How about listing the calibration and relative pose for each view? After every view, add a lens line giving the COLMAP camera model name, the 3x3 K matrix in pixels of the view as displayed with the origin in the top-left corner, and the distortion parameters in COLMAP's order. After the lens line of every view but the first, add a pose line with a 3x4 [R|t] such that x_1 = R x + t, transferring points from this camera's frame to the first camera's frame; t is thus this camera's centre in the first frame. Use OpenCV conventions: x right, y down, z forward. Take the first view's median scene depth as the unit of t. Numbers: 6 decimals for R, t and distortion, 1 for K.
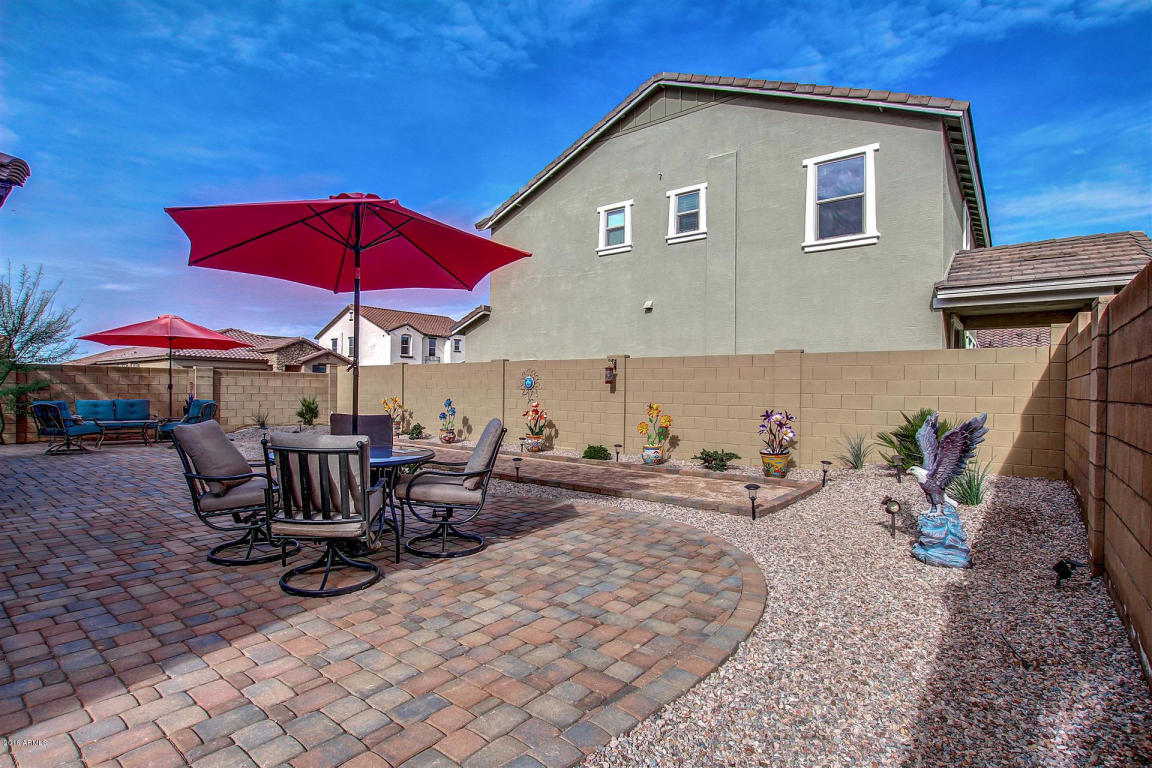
lens RADIAL K [[544.6, 0, 567.4], [0, 544.6, 388.6], [0, 0, 1]] dist [-0.029876, 0.001024]
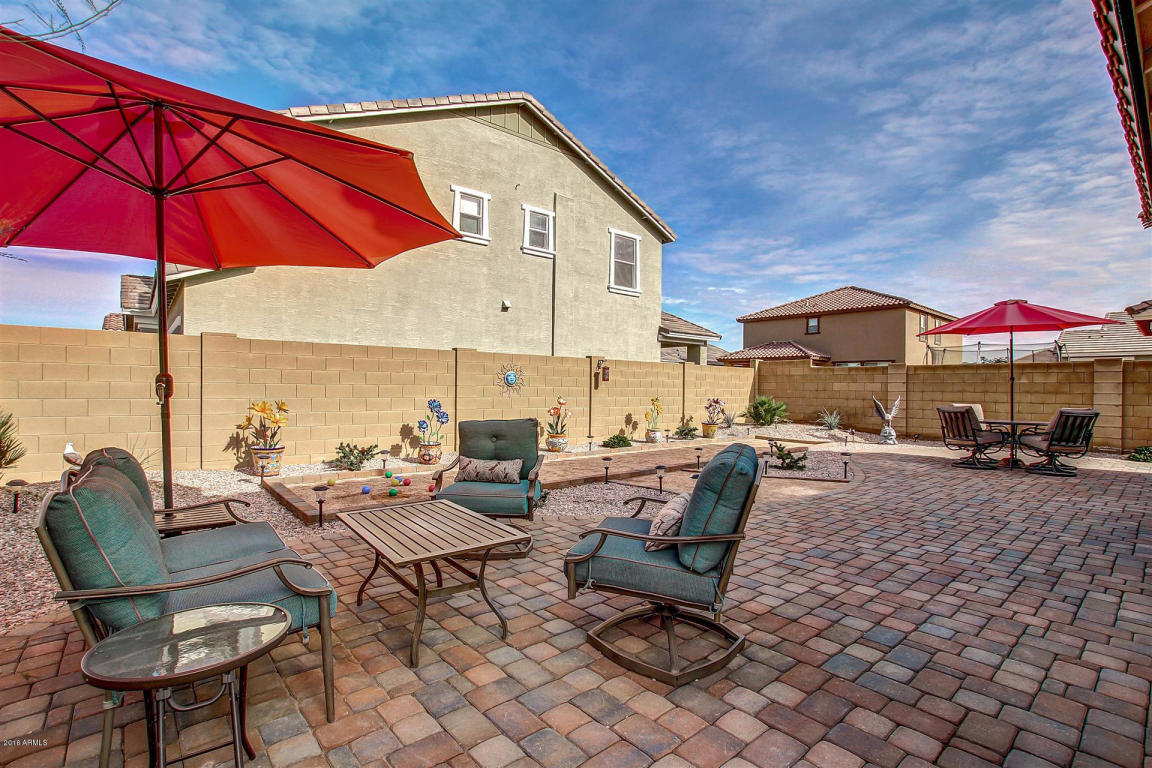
lens RADIAL K [[544.6, 0, 567.4], [0, 544.6, 388.6], [0, 0, 1]] dist [-0.029876, 0.001024]
pose [[0.199968, -0.013150, 0.979714, -0.879197], [-0.010600, 0.999822, 0.015583, -0.009247], [-0.979745, -0.013501, 0.199793, 0.690621]]
